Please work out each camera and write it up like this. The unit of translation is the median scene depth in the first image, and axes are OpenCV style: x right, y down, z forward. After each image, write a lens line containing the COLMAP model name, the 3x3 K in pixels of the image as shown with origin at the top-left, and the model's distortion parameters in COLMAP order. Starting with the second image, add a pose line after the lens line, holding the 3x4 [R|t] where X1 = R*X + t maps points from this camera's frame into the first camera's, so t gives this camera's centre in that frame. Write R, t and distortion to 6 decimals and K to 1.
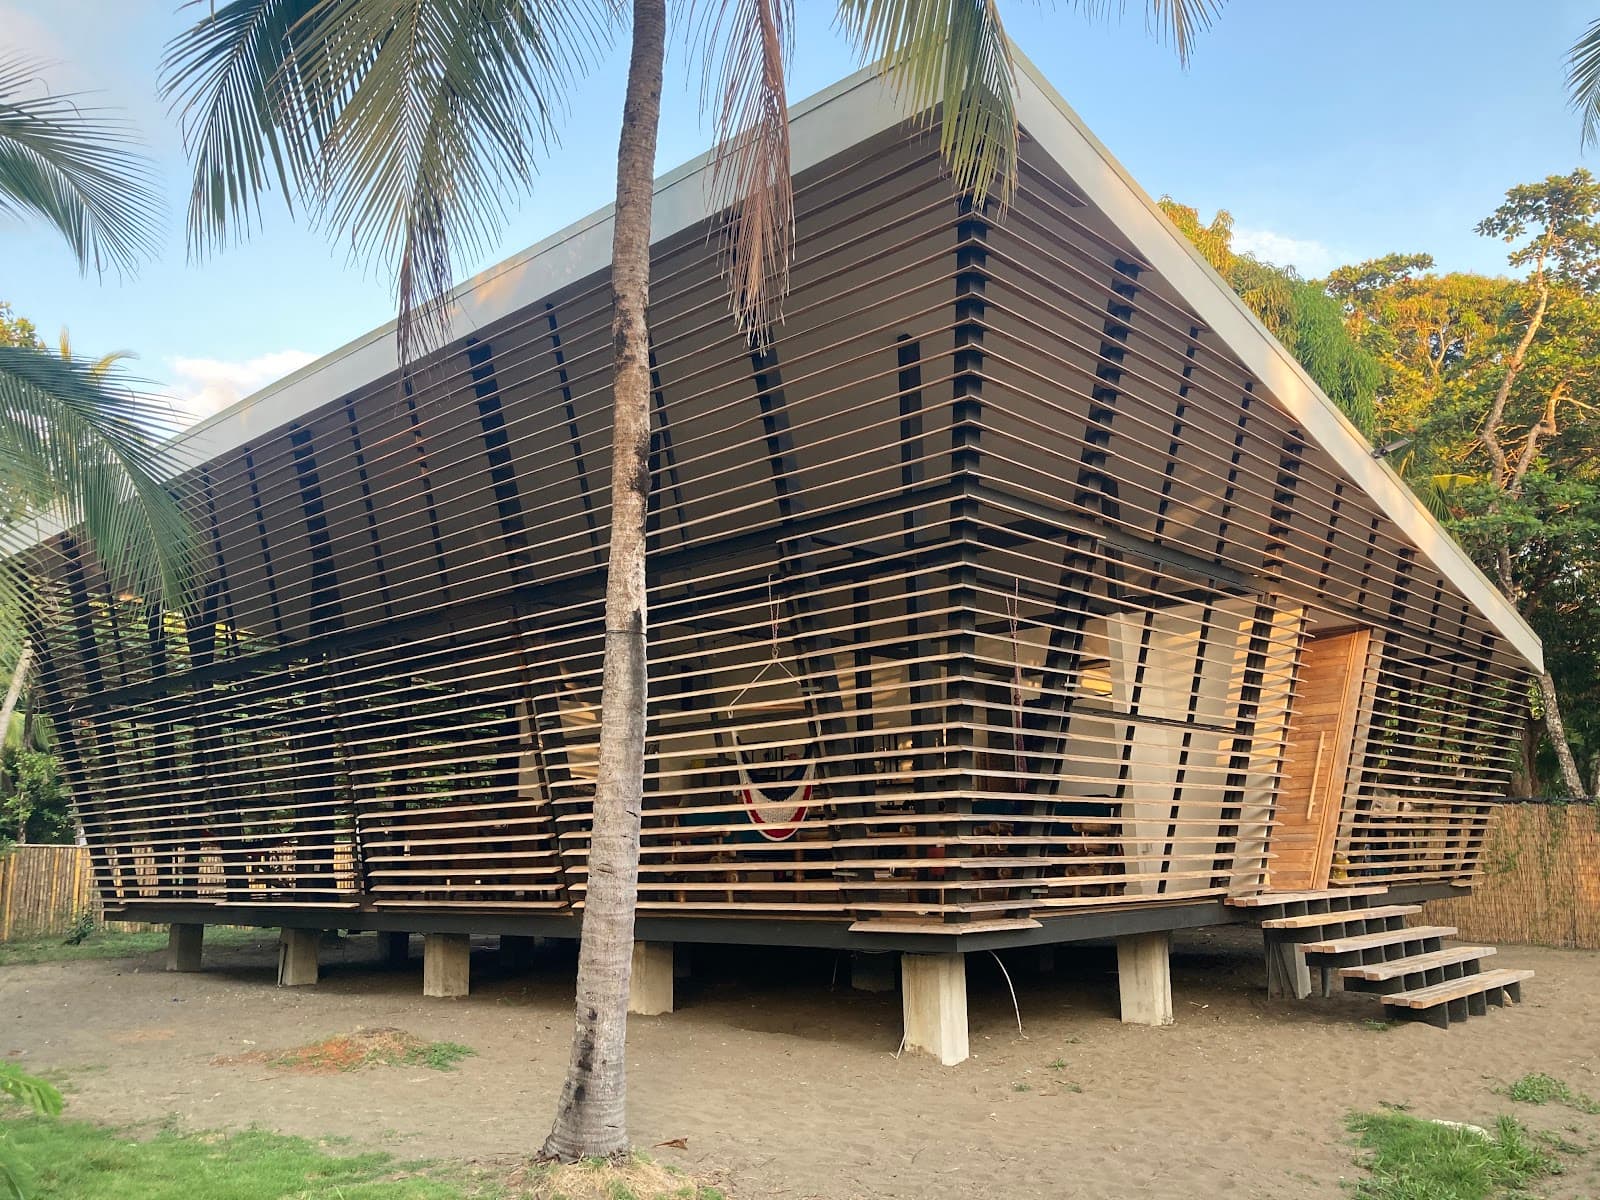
lens RADIAL K [[1300.5, 0, 799.3], [0, 1300.5, 550.1], [0, 0, 1]] dist [0.035506, -0.008367]
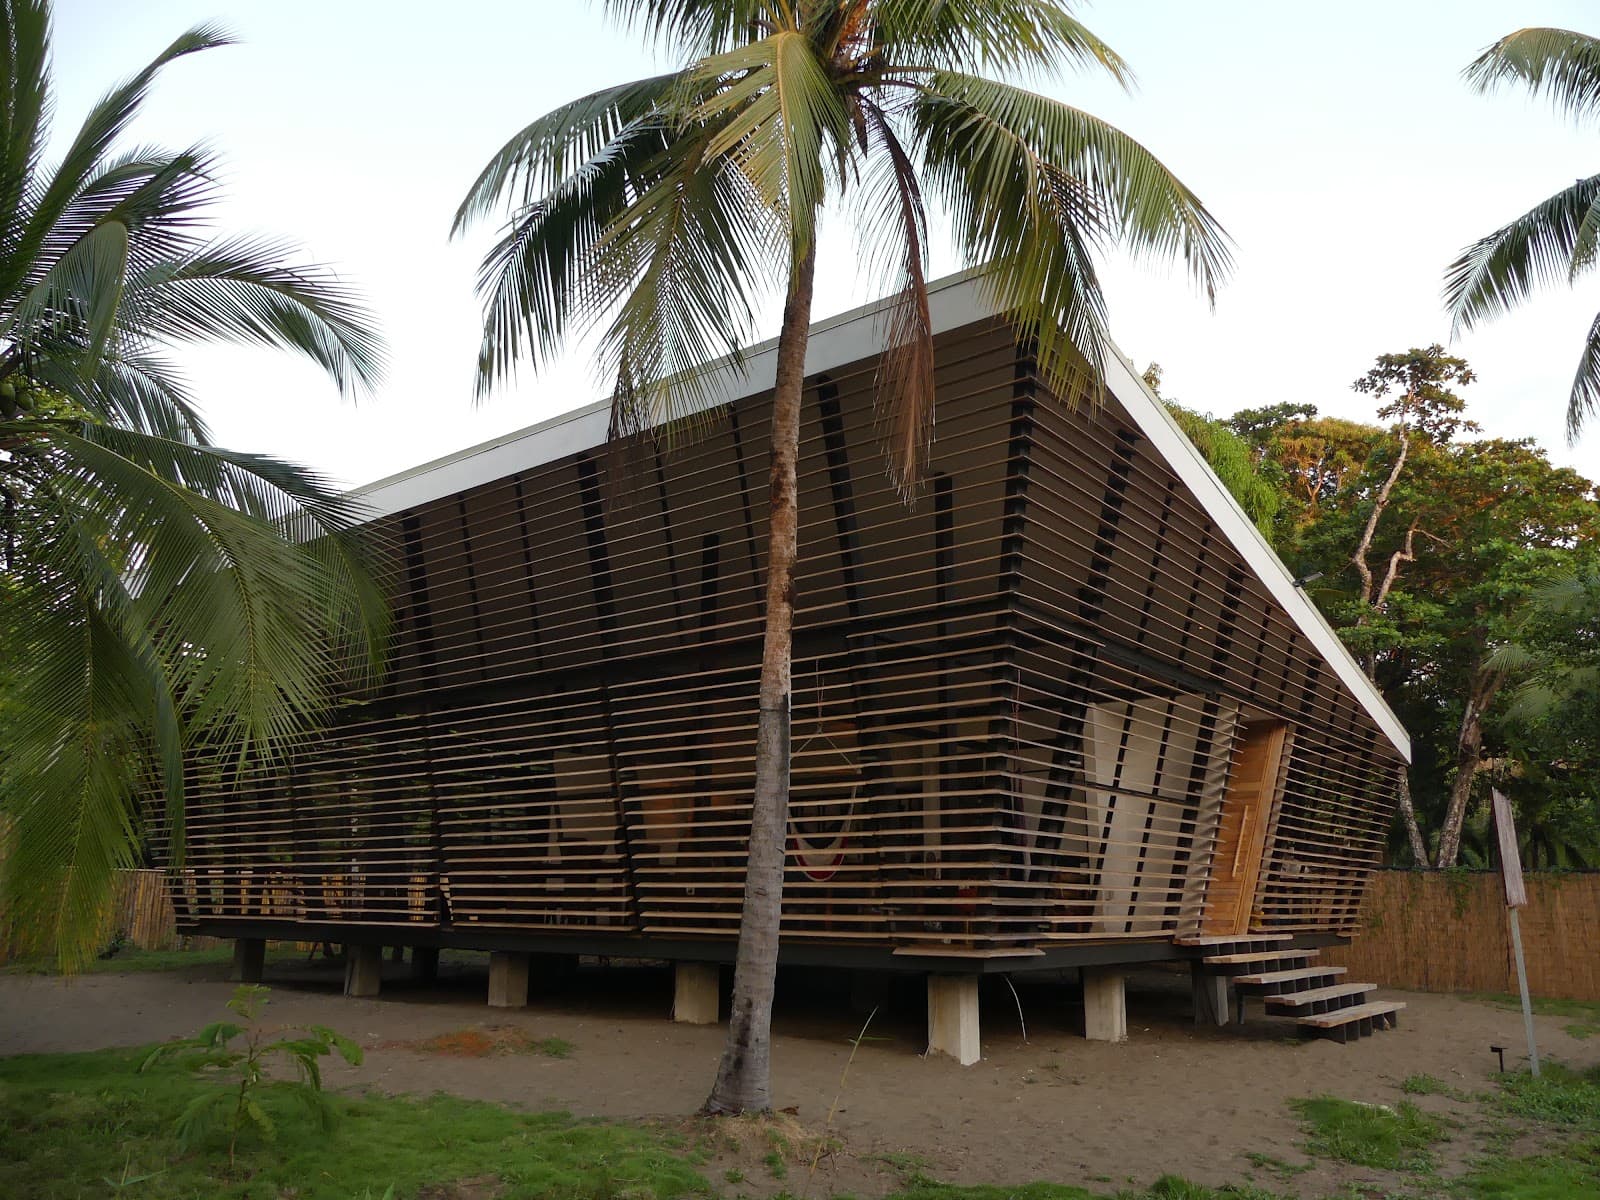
lens RADIAL K [[1193.8, 0, 819.6], [0, 1193.8, 561.6], [0, 0, 1]] dist [-0.005787, 0.003761]
pose [[0.996336, 0.050367, 0.069123, -0.102690], [-0.046775, 0.997518, -0.052631, -0.014103], [-0.071602, 0.049205, 0.996219, -0.115203]]
